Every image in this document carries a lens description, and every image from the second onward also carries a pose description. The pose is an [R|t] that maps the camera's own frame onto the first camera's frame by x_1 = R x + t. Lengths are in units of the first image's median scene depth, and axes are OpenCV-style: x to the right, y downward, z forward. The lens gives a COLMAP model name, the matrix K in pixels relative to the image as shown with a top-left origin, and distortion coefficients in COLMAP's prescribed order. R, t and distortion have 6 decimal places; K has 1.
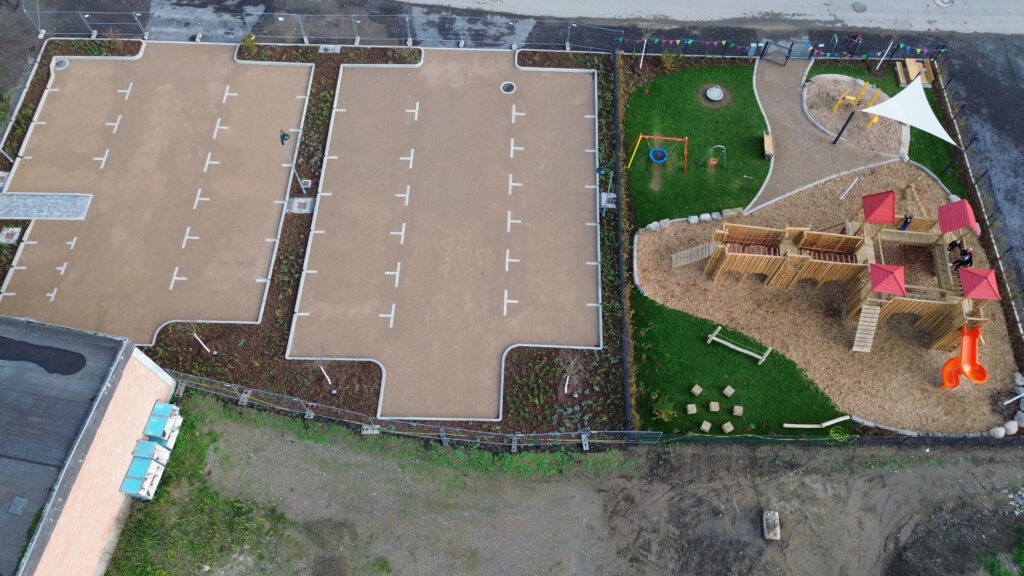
lens RADIAL K [[712.0, 0, 512.0], [0, 712.0, 288.0], [0, 0, 1]] dist [0.044177, -0.000999]
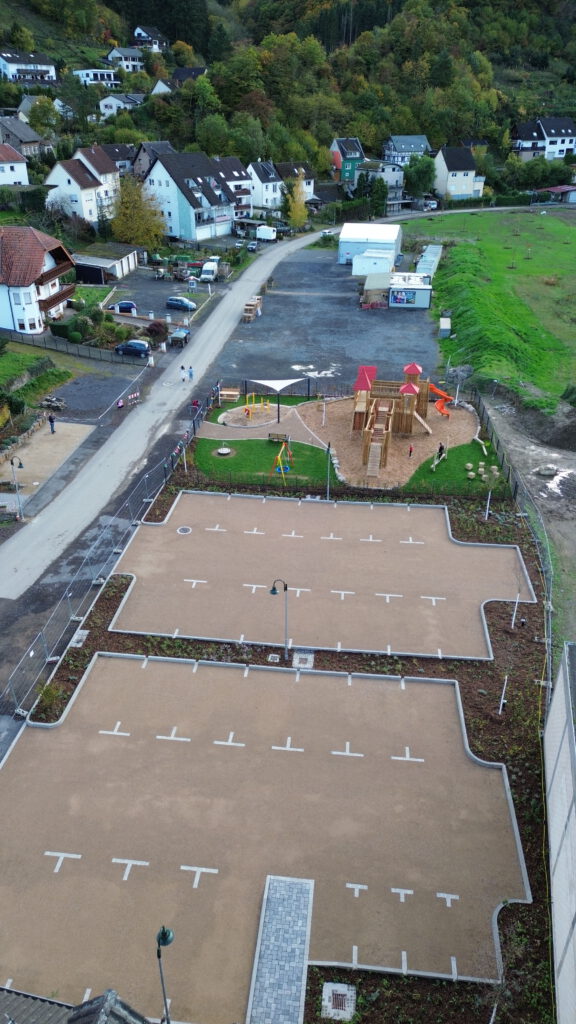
lens RADIAL K [[712.0, 0, 288.0], [0, 712.0, 512.0], [0, 0, 1]] dist [0.044177, -0.000999]
pose [[0.080757, -0.487280, 0.869503, -0.965465], [0.884208, 0.437673, 0.163154, -0.353827], [-0.460060, 0.755646, 0.466202, 0.448561]]
